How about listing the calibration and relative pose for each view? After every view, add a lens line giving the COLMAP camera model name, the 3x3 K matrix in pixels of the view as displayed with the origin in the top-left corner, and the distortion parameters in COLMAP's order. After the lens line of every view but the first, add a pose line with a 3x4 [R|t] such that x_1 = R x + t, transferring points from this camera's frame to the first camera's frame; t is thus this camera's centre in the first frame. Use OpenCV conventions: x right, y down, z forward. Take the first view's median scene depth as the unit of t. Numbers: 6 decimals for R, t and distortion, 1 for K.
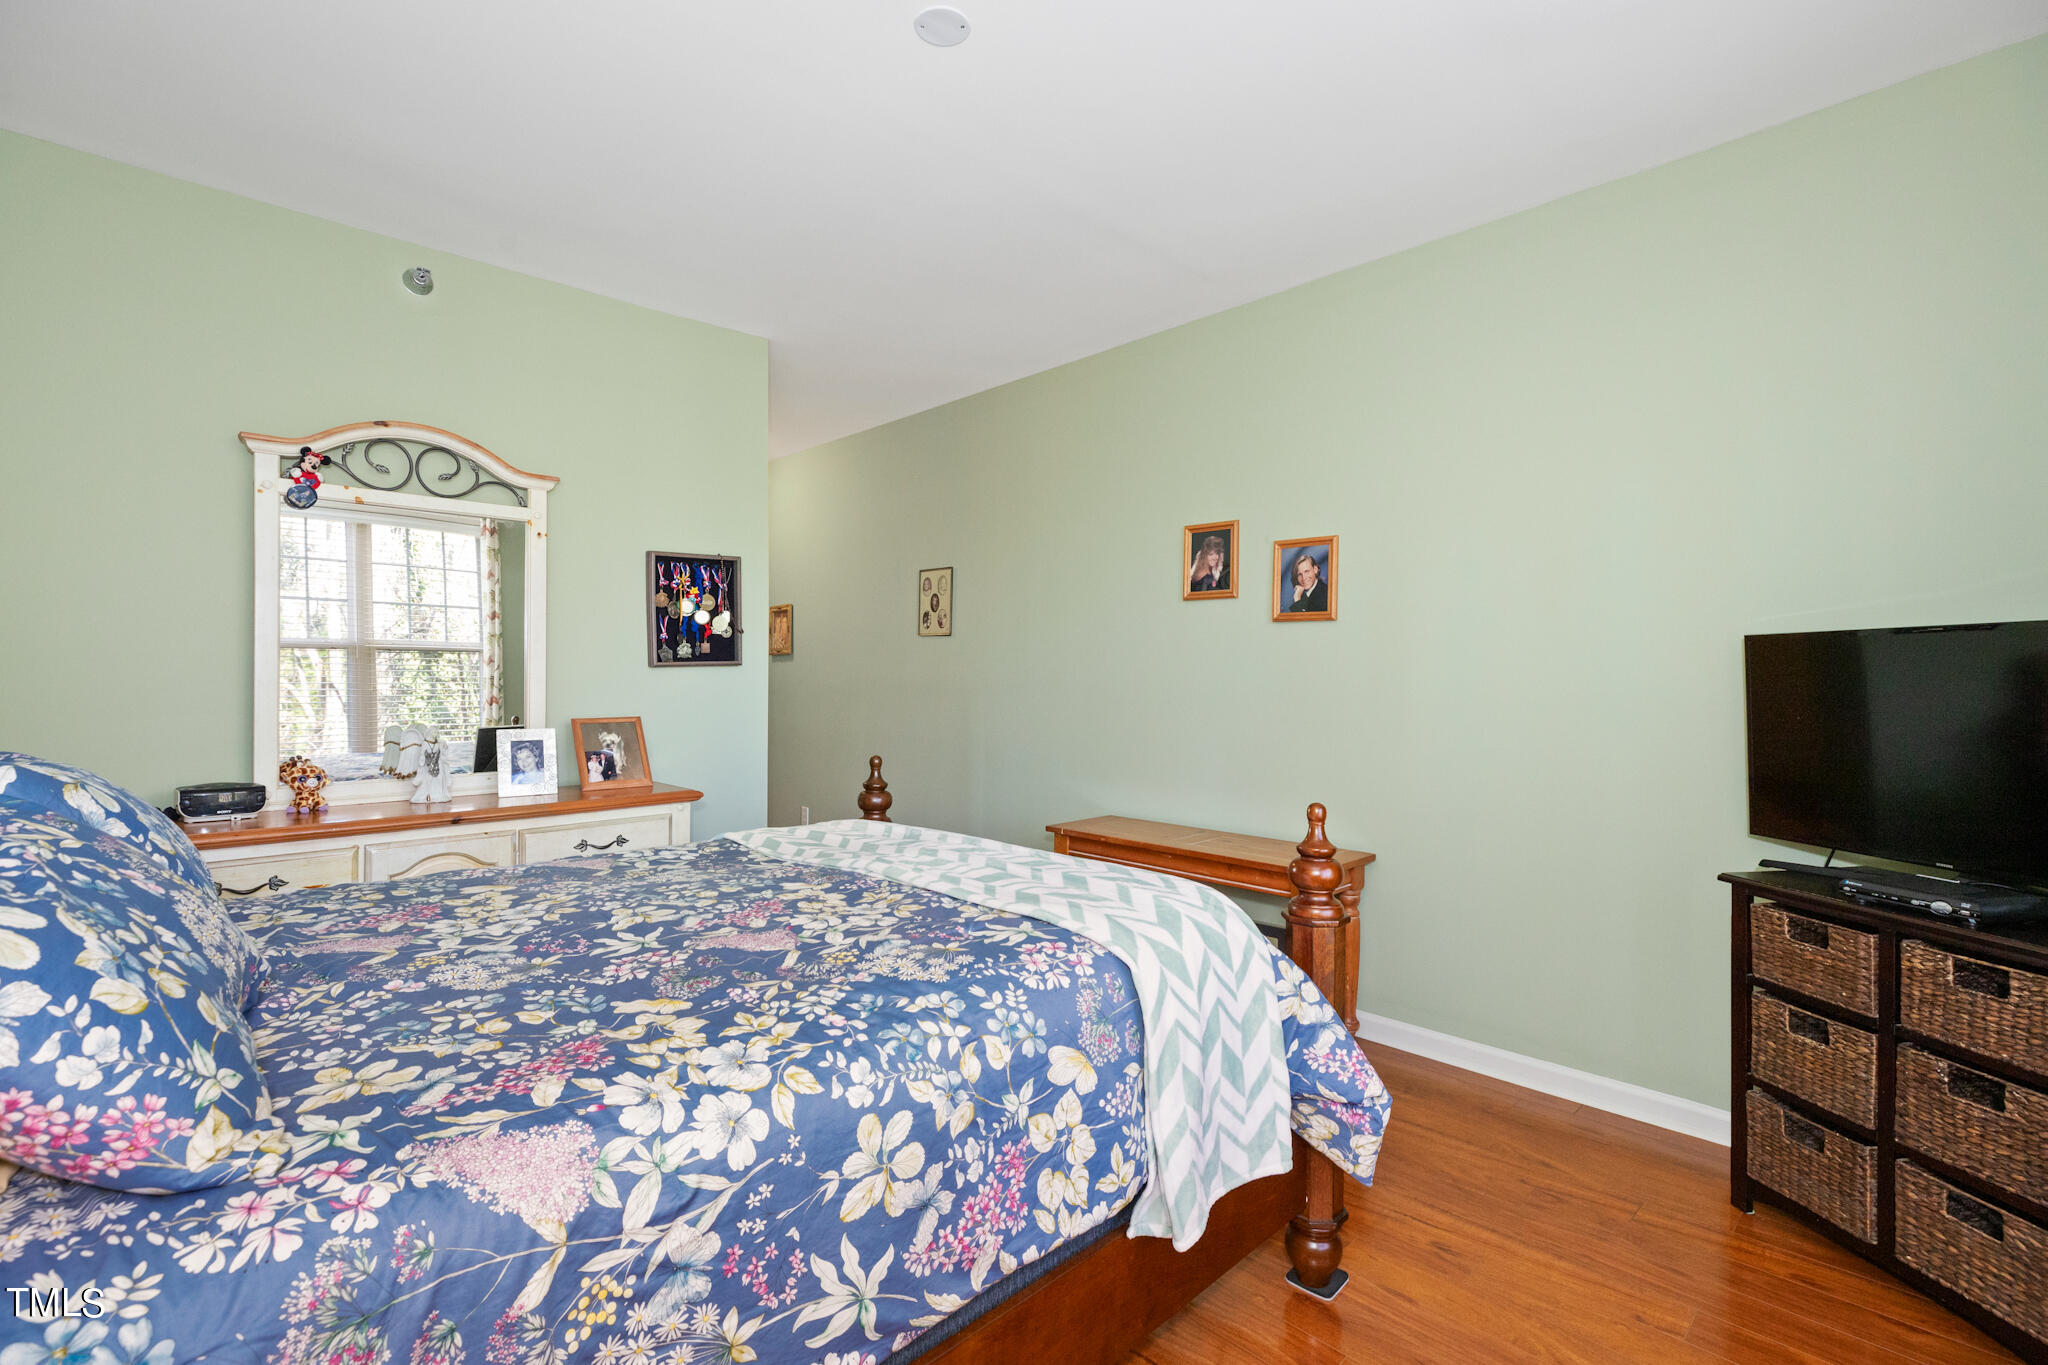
lens RADIAL K [[931.1, 0, 1034.7], [0, 931.1, 680.6], [0, 0, 1]] dist [0.004214, 0.000320]
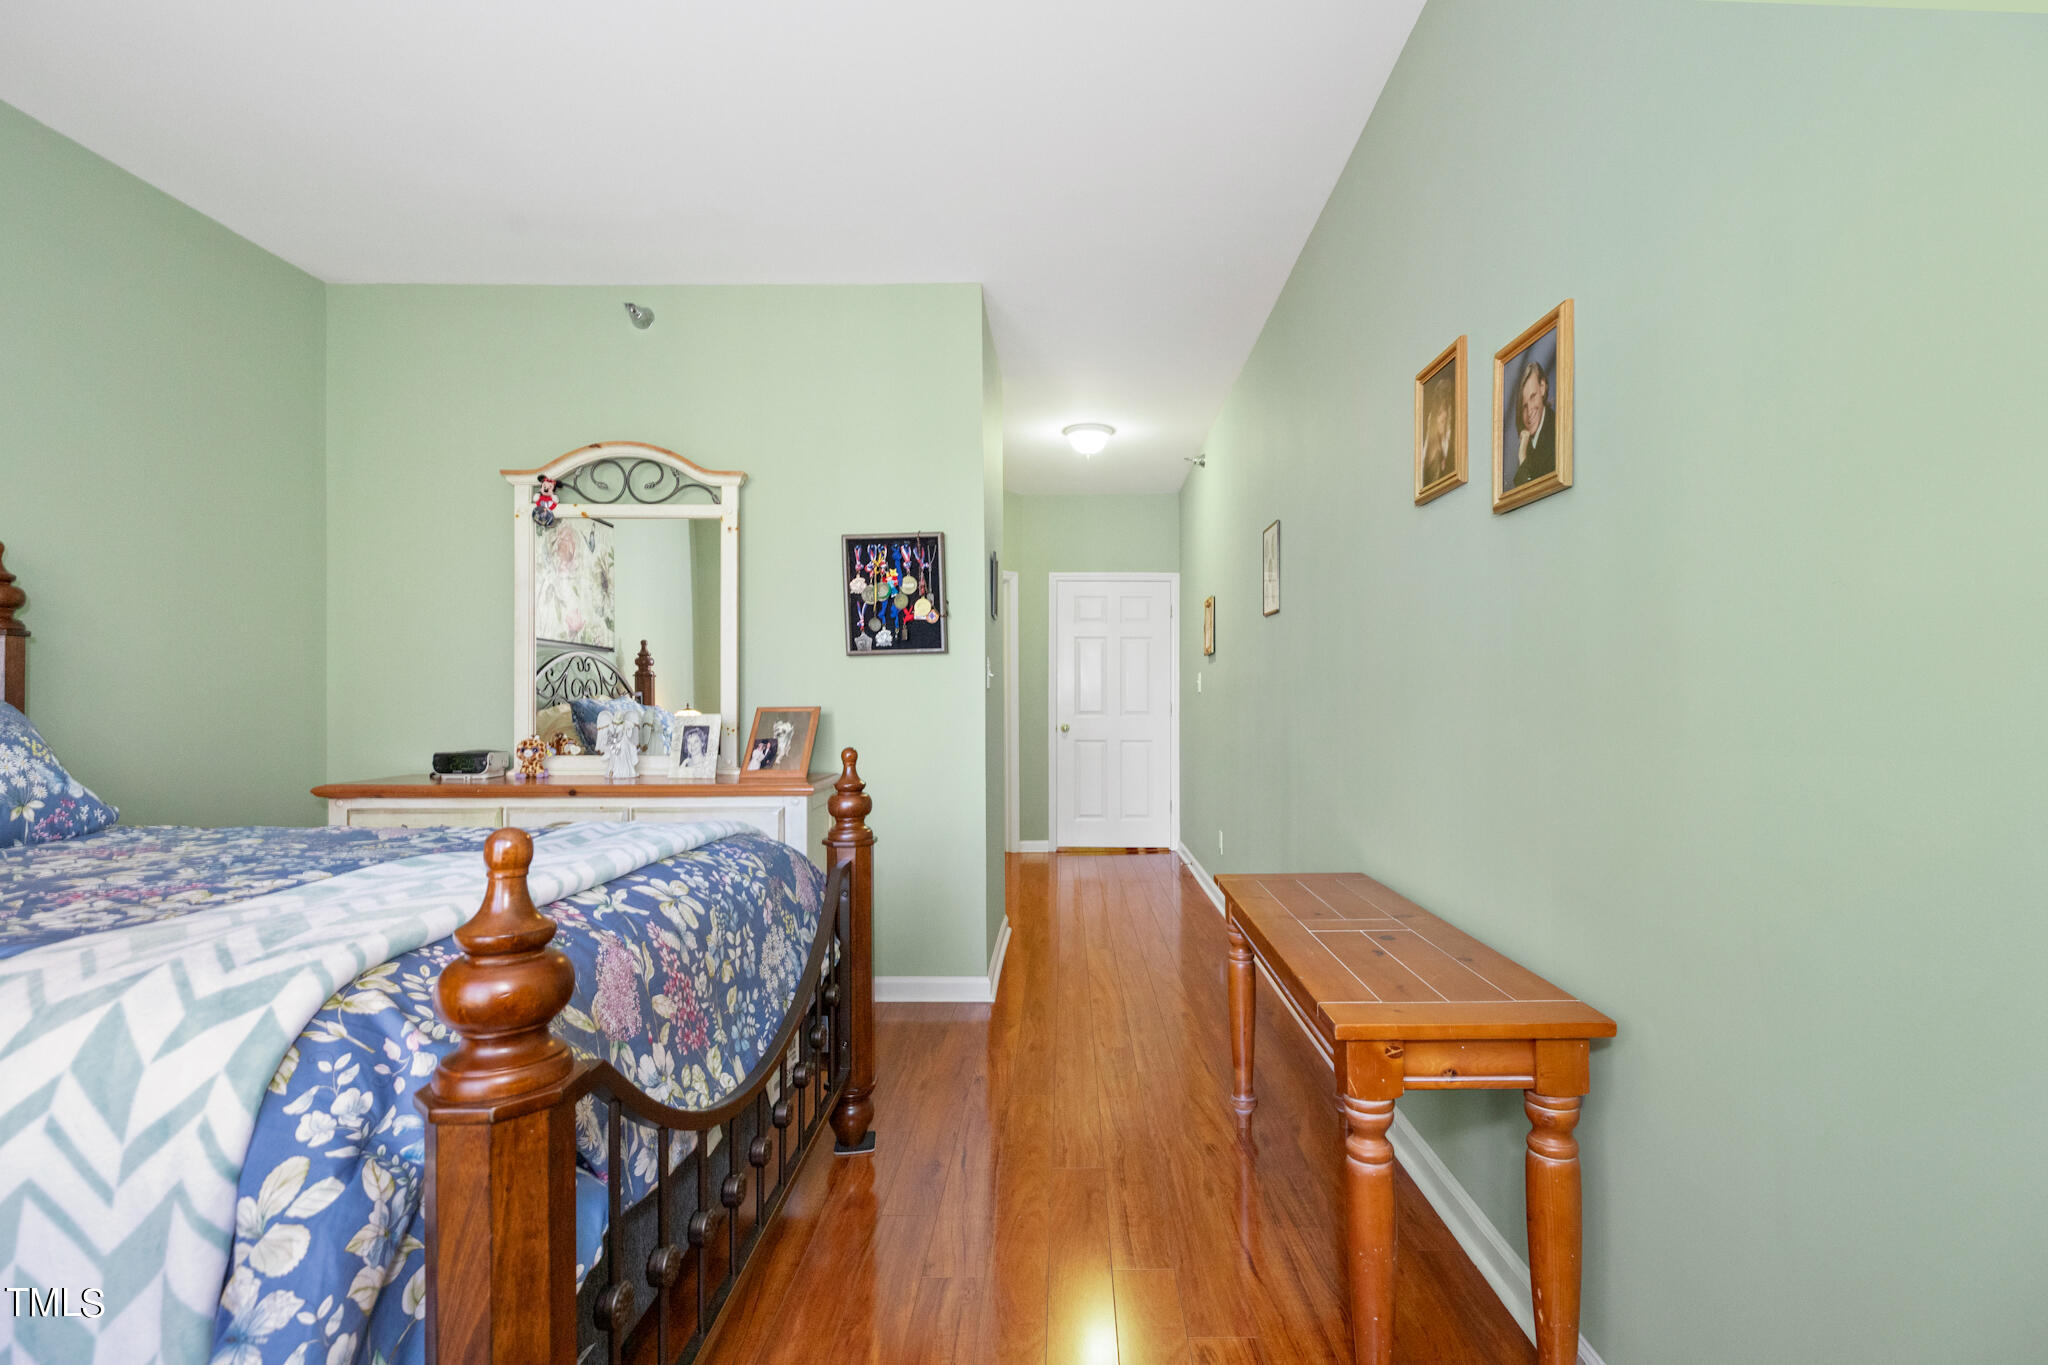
lens RADIAL K [[941.5, 0, 1078.8], [0, 941.5, 686.9], [0, 0, 1]] dist [-0.000804, -0.000048]
pose [[0.724043, -0.016551, -0.689557, 0.467891], [0.000848, 0.999733, -0.023106, 0.043636], [0.689755, 0.016146, 0.723863, 0.509335]]
